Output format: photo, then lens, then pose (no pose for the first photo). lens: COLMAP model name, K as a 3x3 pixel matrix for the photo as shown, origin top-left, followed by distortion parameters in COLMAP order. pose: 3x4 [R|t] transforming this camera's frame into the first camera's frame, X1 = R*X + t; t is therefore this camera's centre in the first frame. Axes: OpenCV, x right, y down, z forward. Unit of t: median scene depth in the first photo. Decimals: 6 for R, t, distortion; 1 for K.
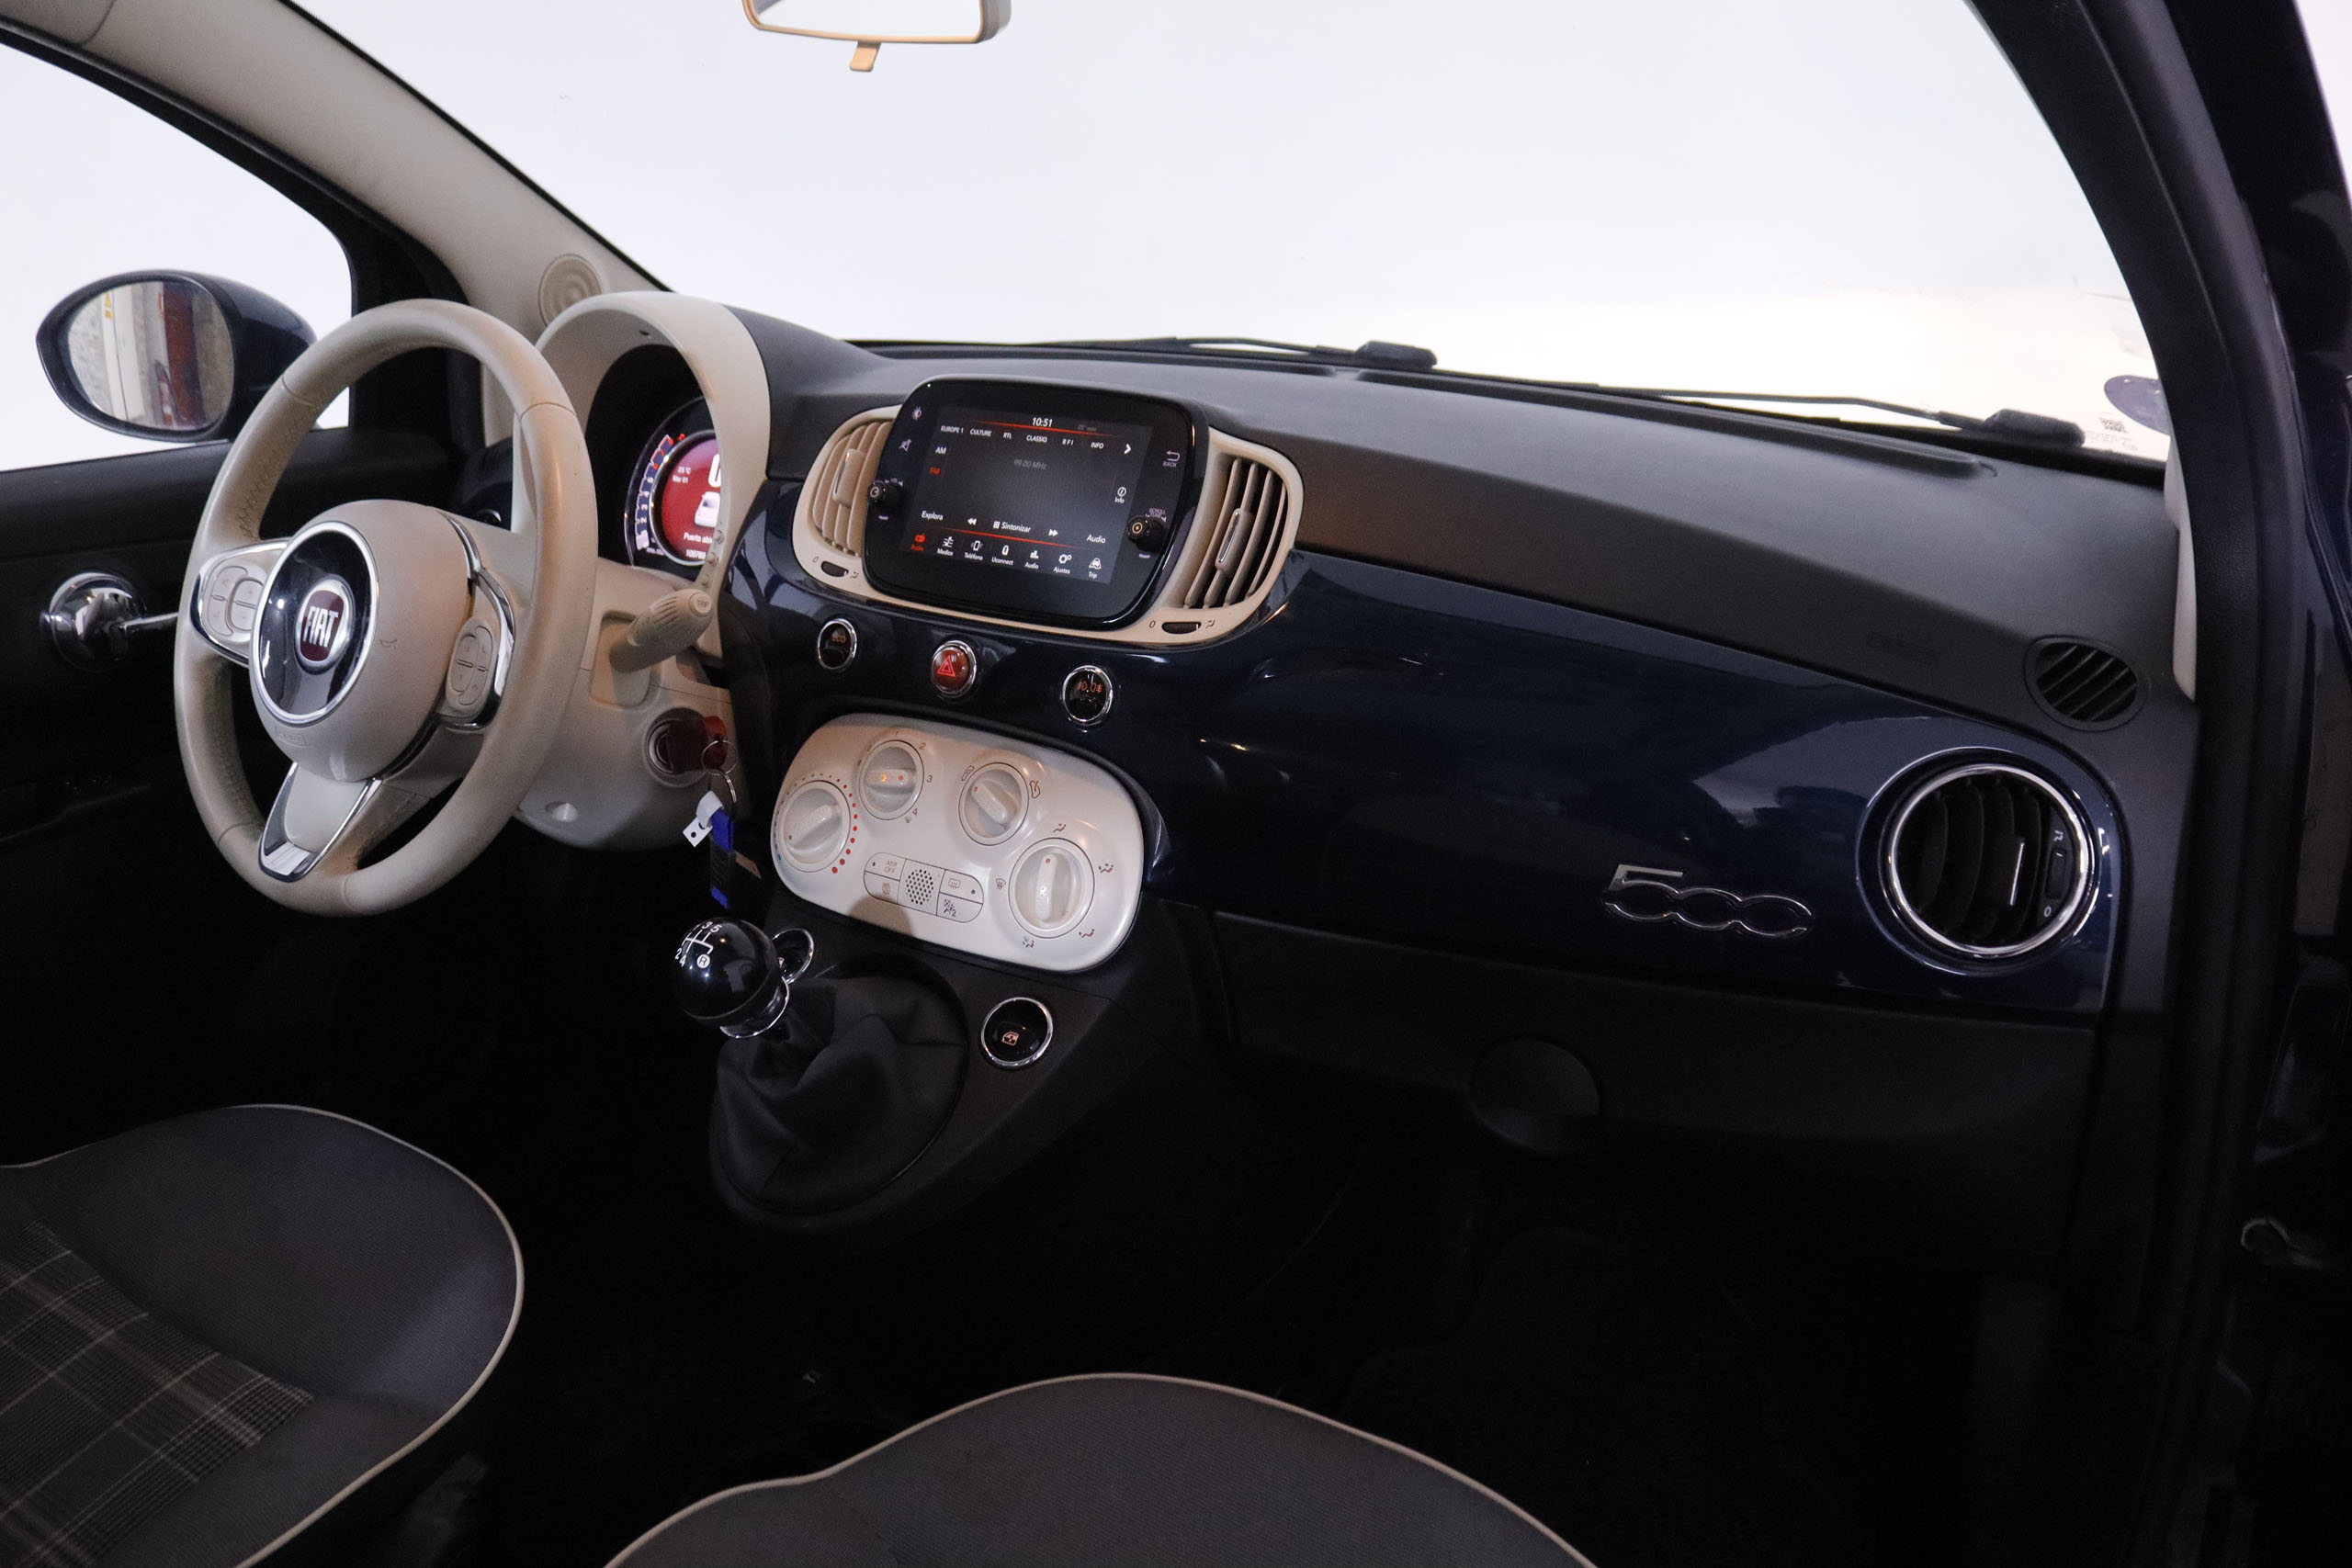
lens RADIAL K [[1920.7, 0, 1186.3], [0, 1920.7, 769.5], [0, 0, 1]] dist [-0.132339, 0.059839]
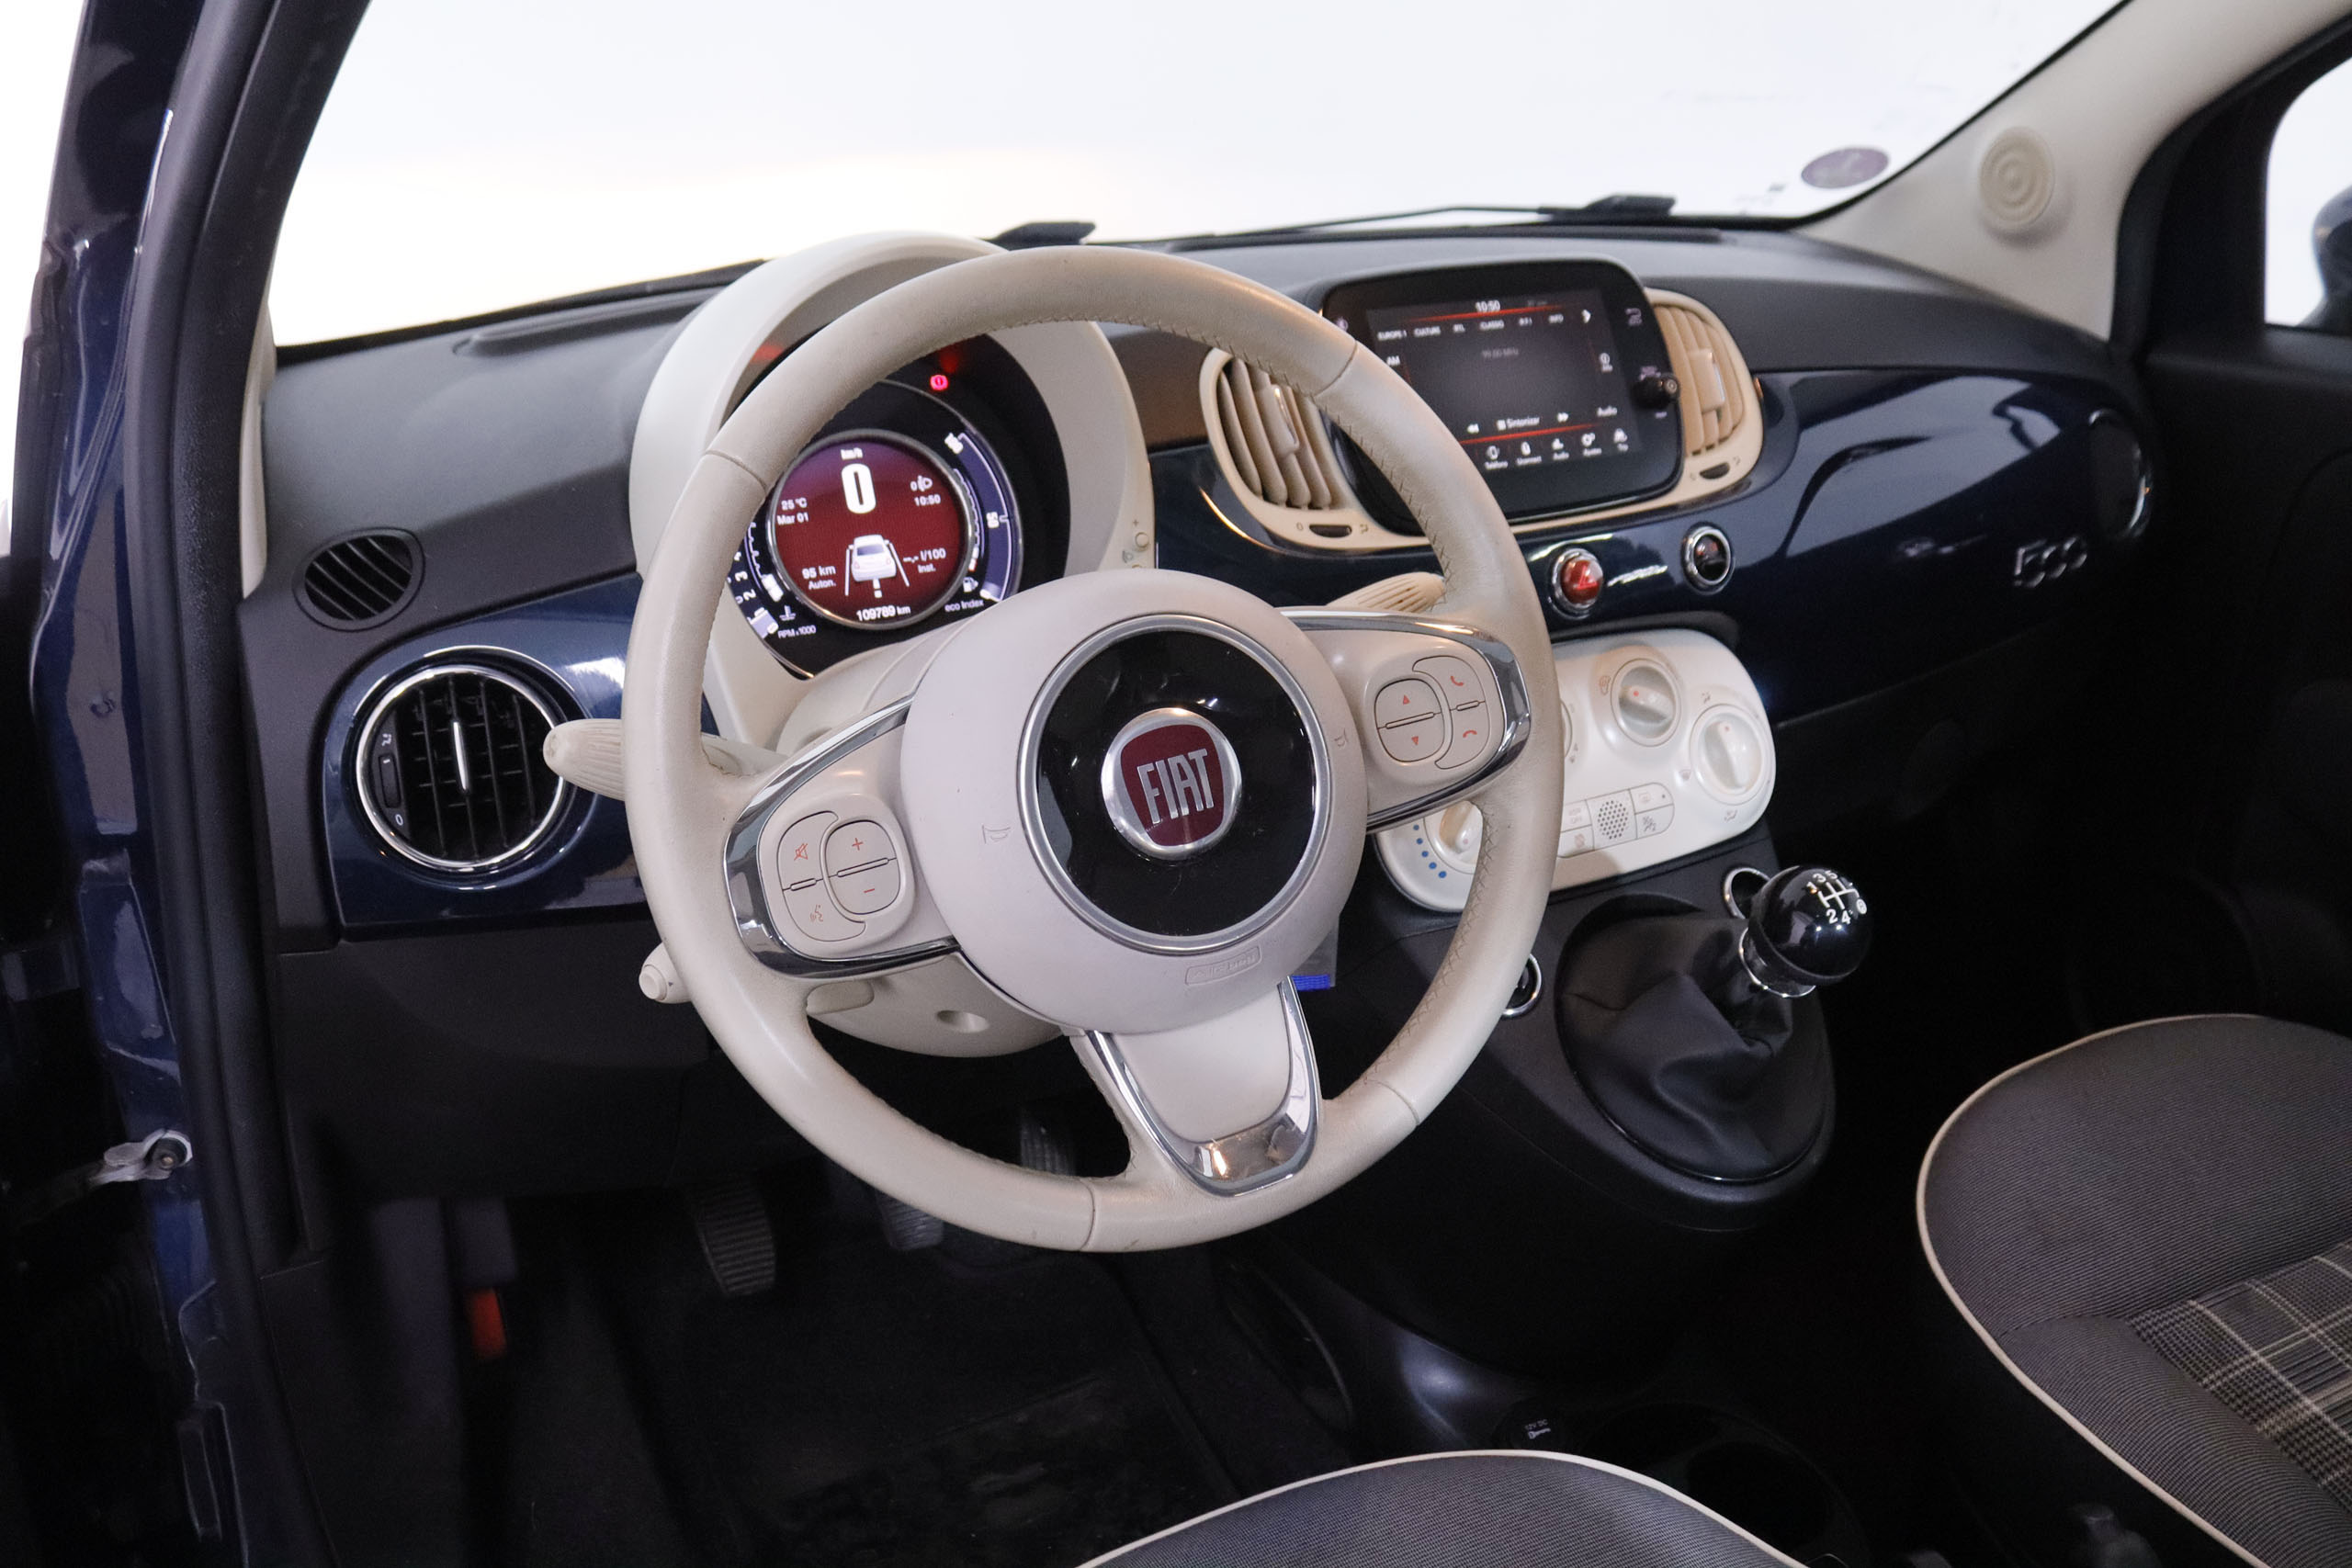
lens RADIAL K [[2113.1, 0, 1188.3], [0, 2113.1, 767.7], [0, 0, 1]] dist [-0.110085, 0.043514]
pose [[0.472126, -0.324819, 0.819506, -1.032333], [0.298244, 0.933675, 0.198249, -0.217571], [-0.829546, 0.150814, 0.537688, 0.616068]]
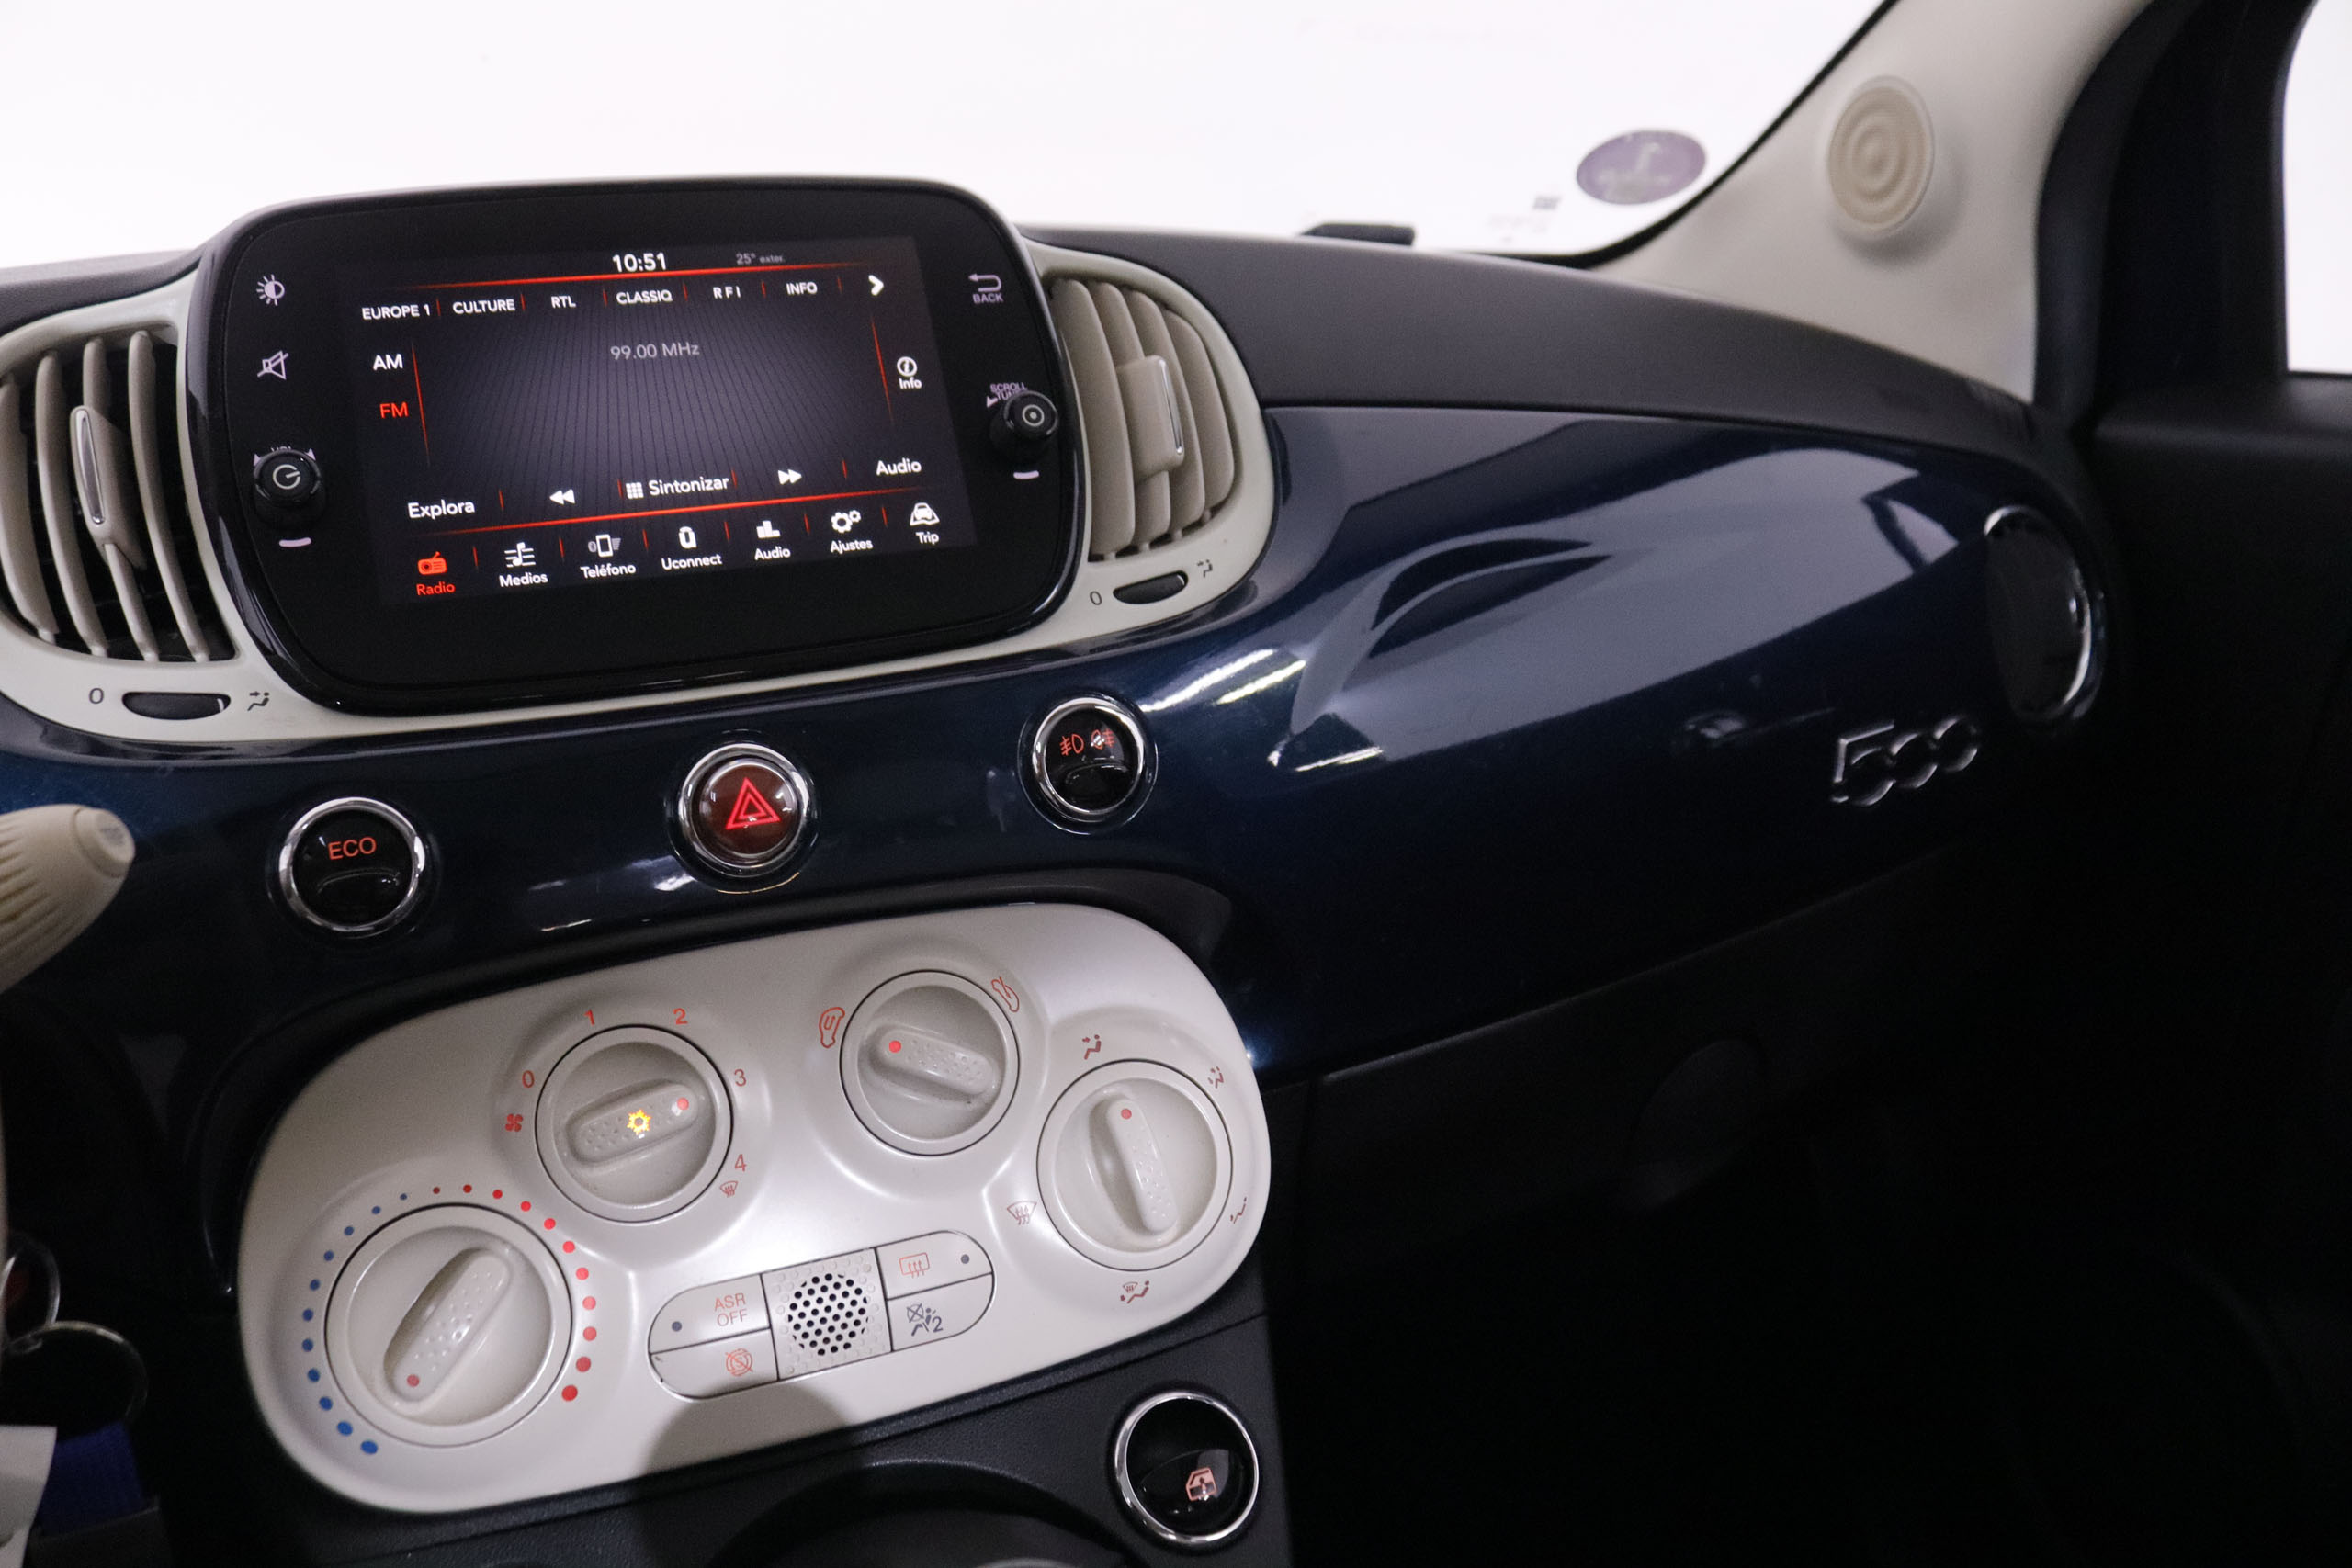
lens RADIAL K [[1920.7, 0, 1165.6], [0, 1920.7, 776.9], [0, 0, 1]] dist [-0.132339, 0.059839]
pose [[0.539394, -0.259276, 0.801143, -0.402585], [0.297411, 0.948756, 0.106808, -0.075348], [-0.787782, 0.180657, 0.588866, 0.657467]]
